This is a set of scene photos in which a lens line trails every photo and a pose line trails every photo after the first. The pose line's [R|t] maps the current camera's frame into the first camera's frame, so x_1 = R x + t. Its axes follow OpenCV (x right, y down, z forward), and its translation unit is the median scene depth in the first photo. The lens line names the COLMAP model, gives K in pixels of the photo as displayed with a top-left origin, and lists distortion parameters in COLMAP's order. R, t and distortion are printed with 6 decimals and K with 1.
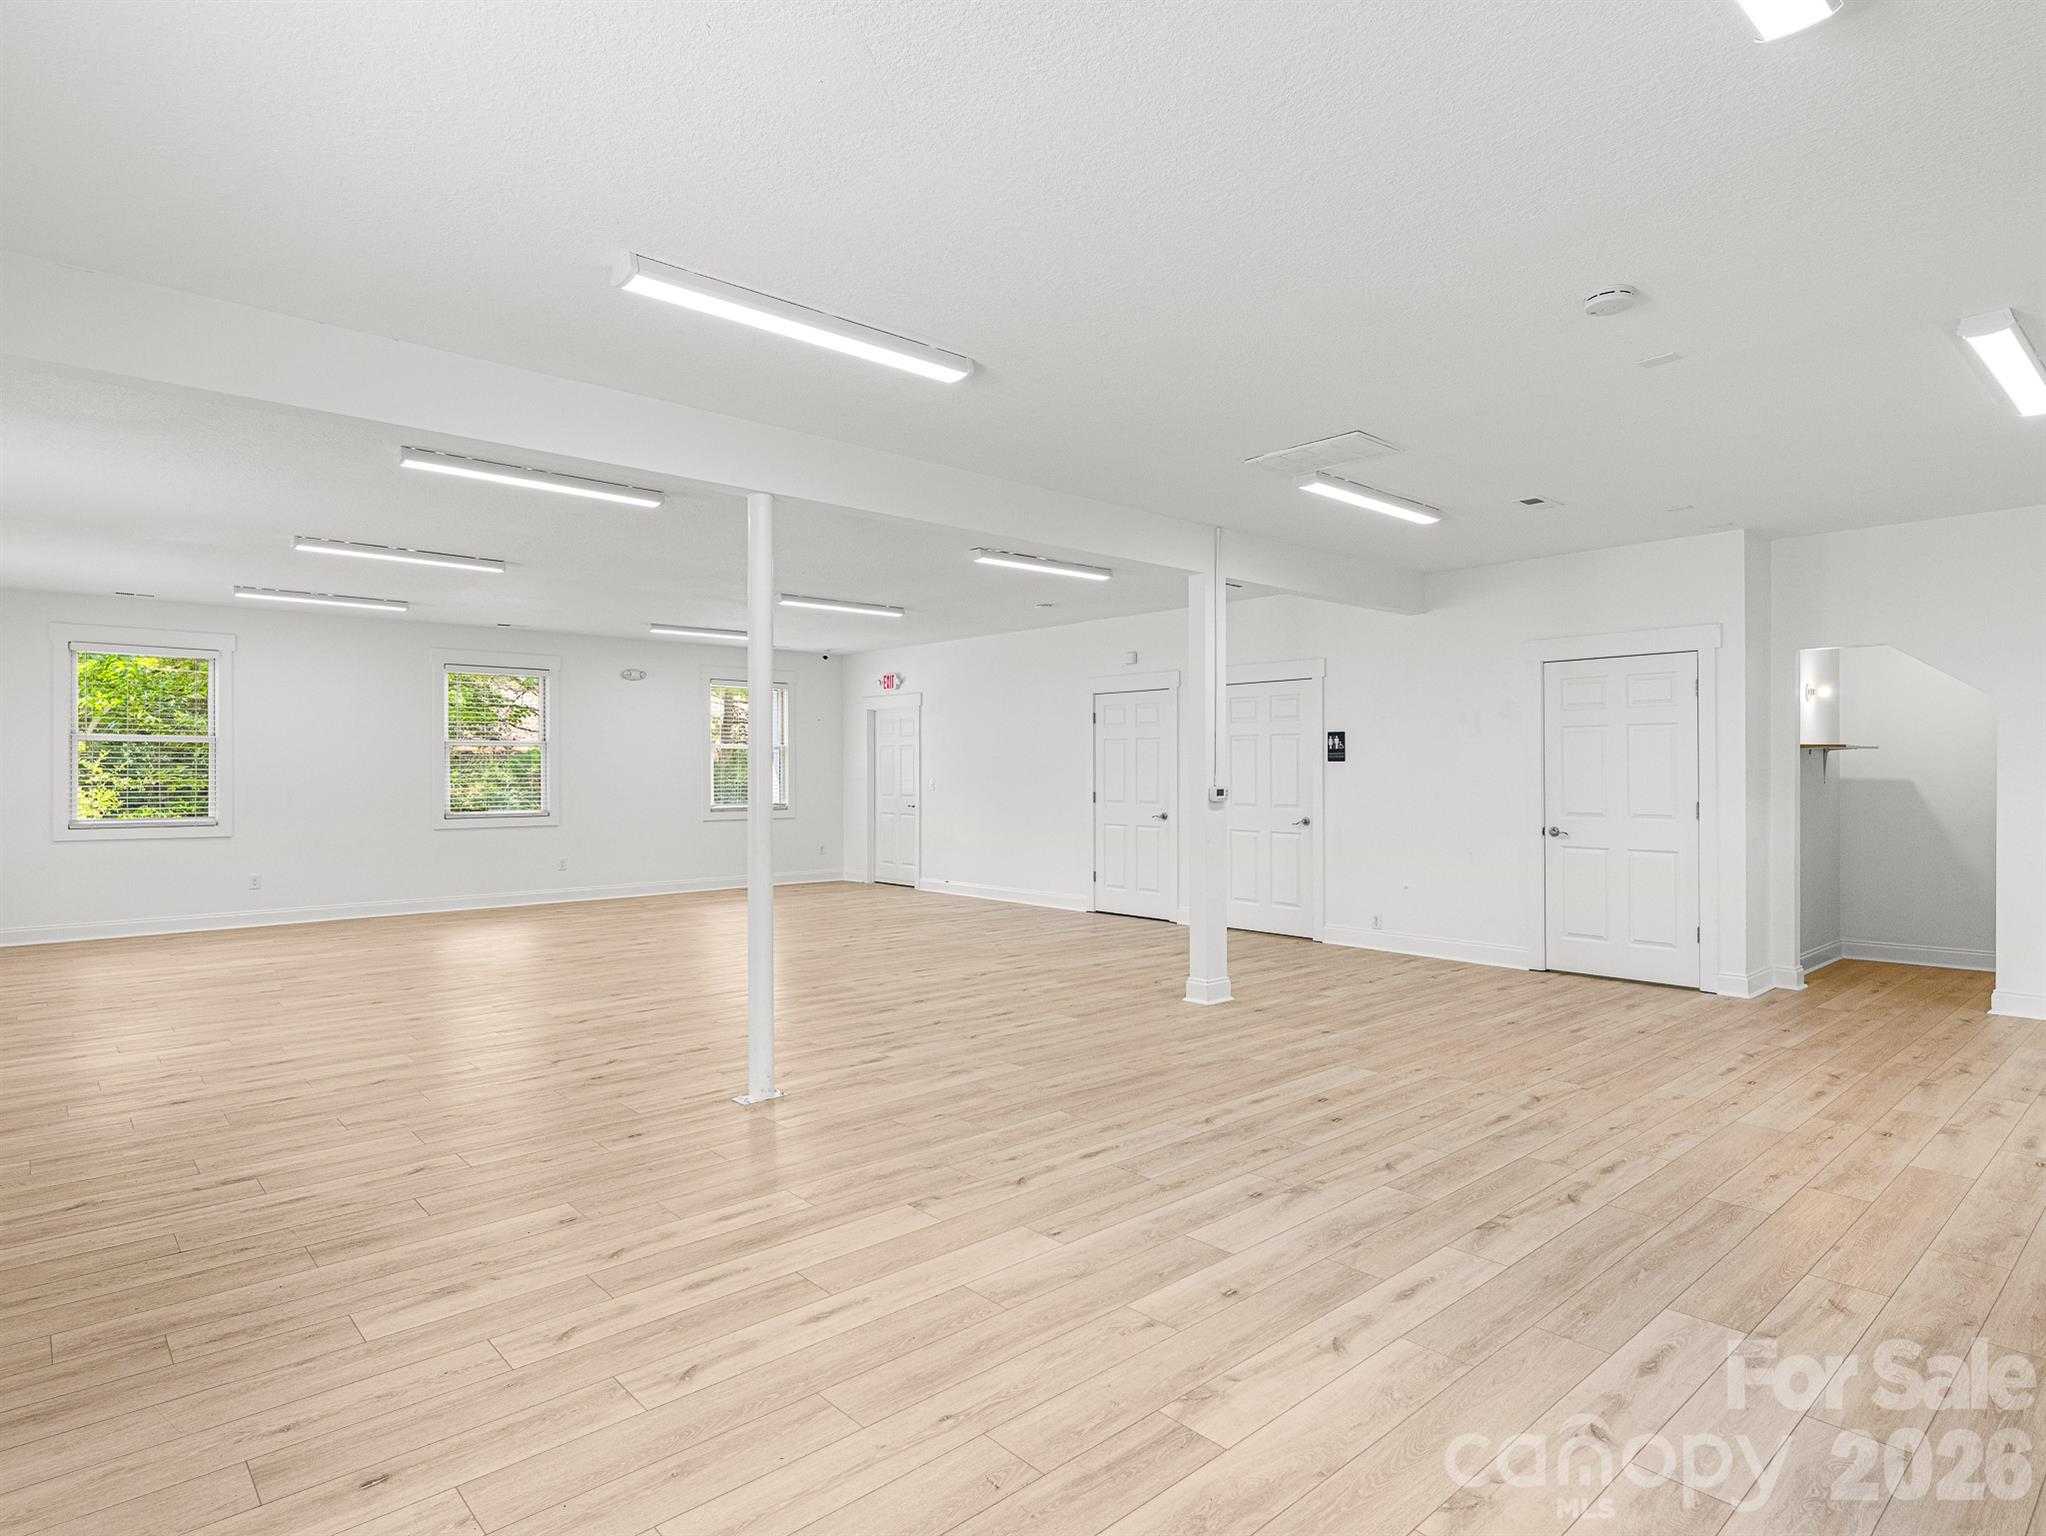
lens RADIAL K [[1121.8, 0, 1043.4], [0, 1121.8, 758.9], [0, 0, 1]] dist [0.005114, -0.006119]
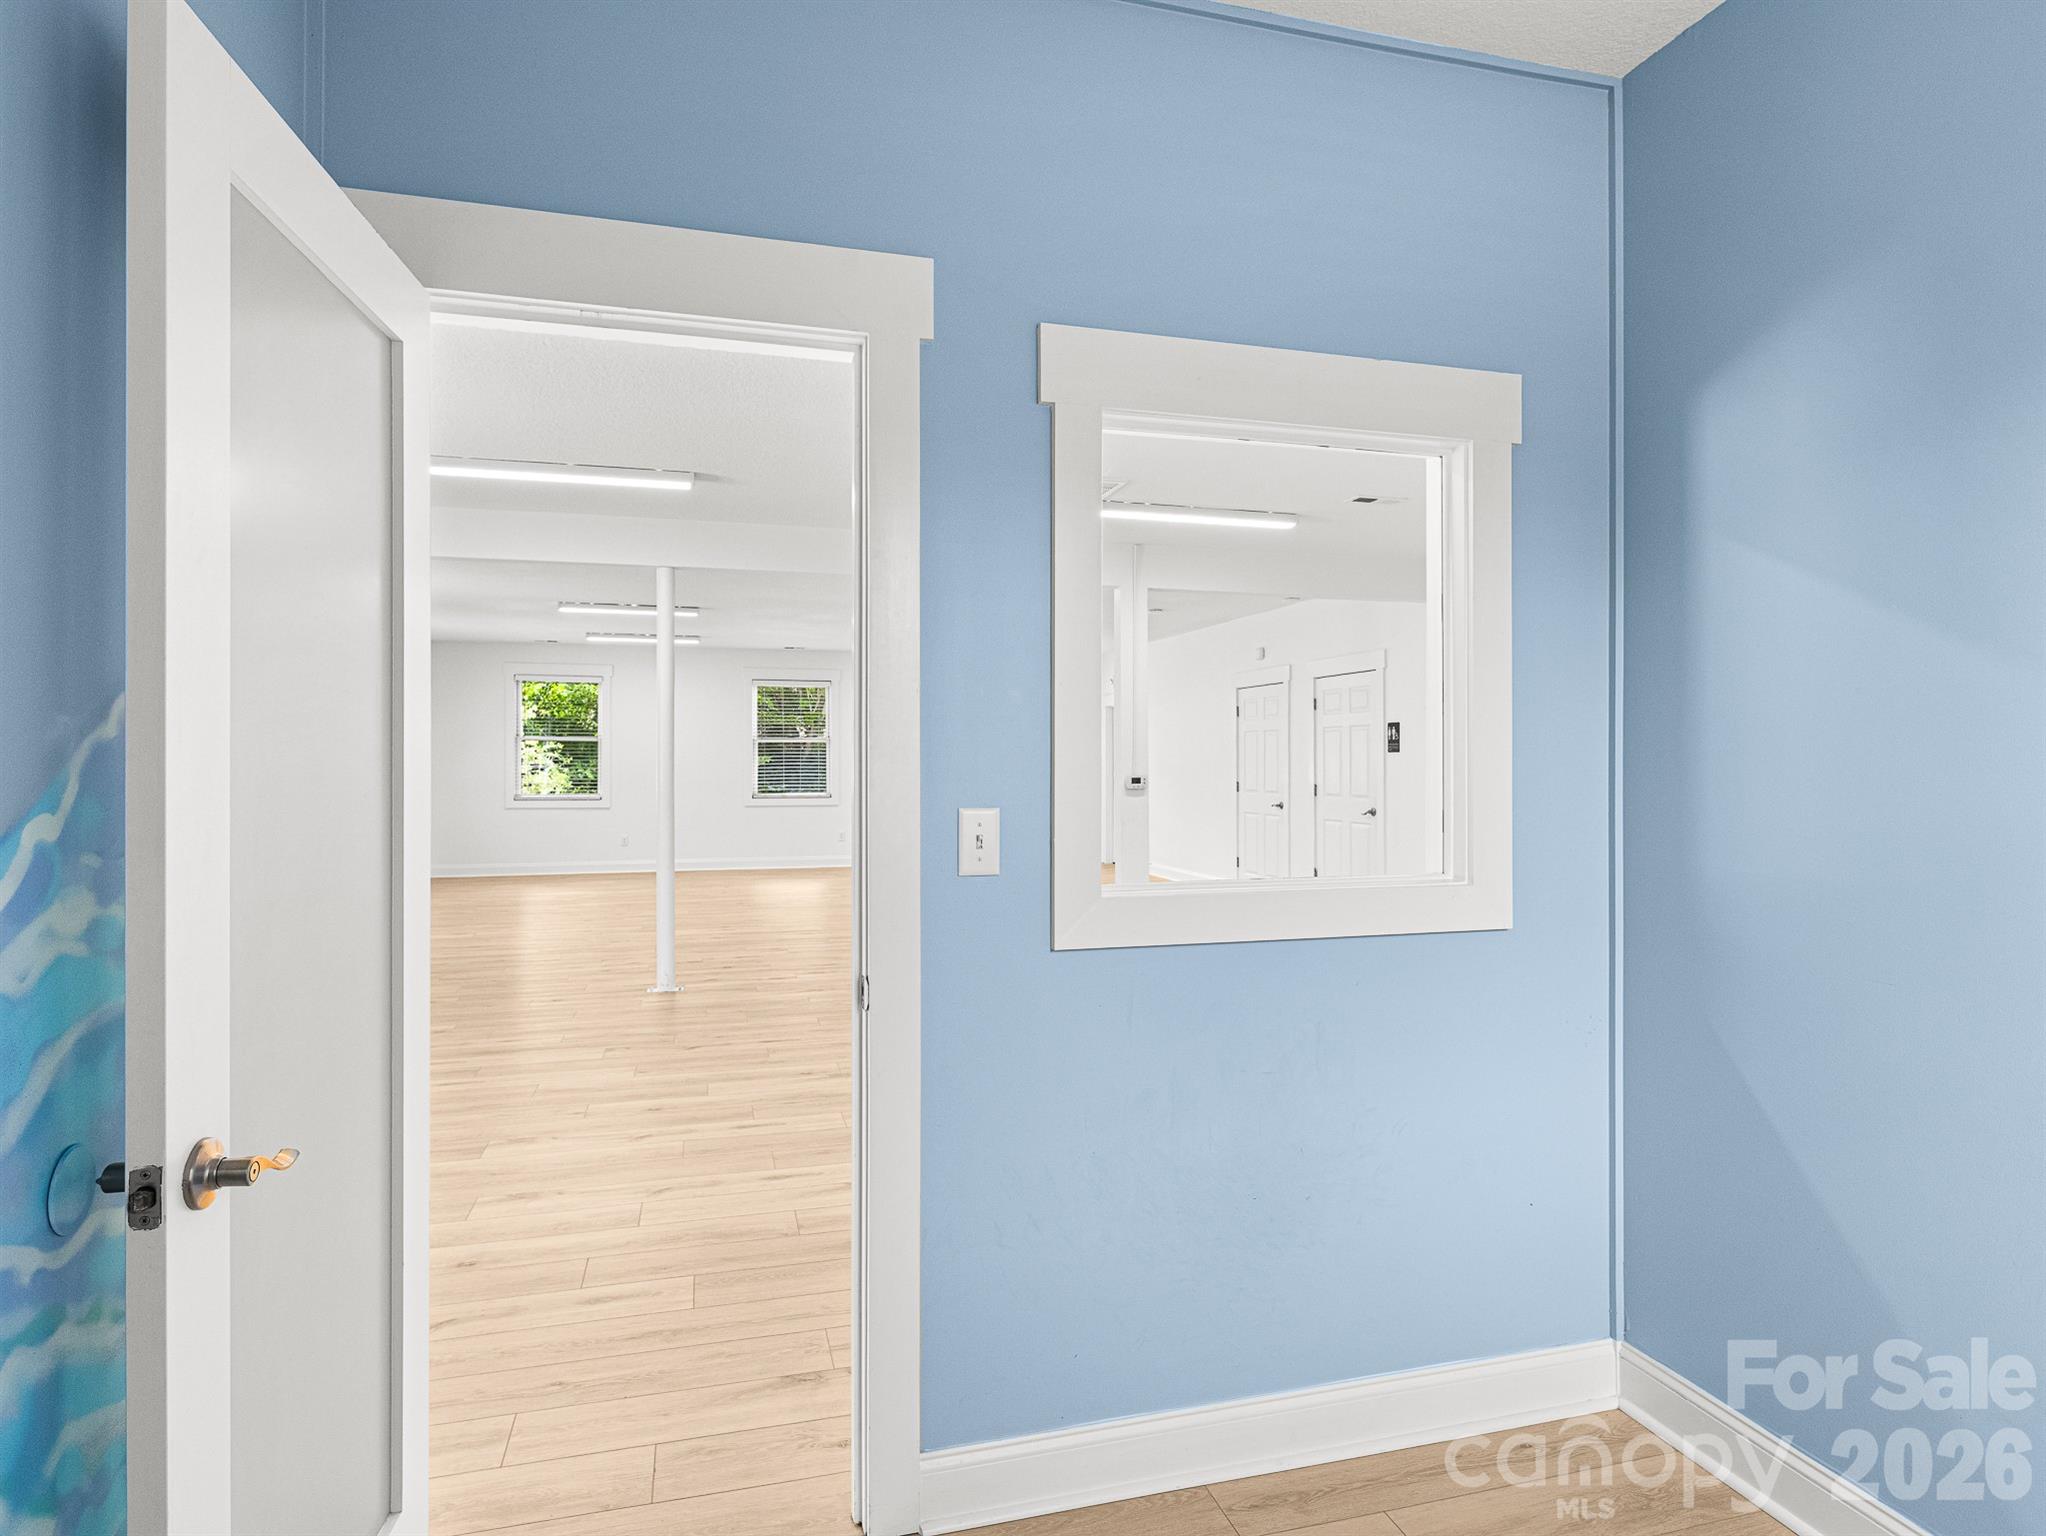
lens RADIAL K [[1121.8, 0, 1040.2], [0, 1121.8, 752.2], [0, 0, 1]] dist [0.005114, -0.006119]
pose [[0.897458, -0.002309, -0.441093, 0.422638], [0.003435, 0.999993, 0.001754, -0.000504], [0.441086, -0.003089, 0.897460, -0.038255]]
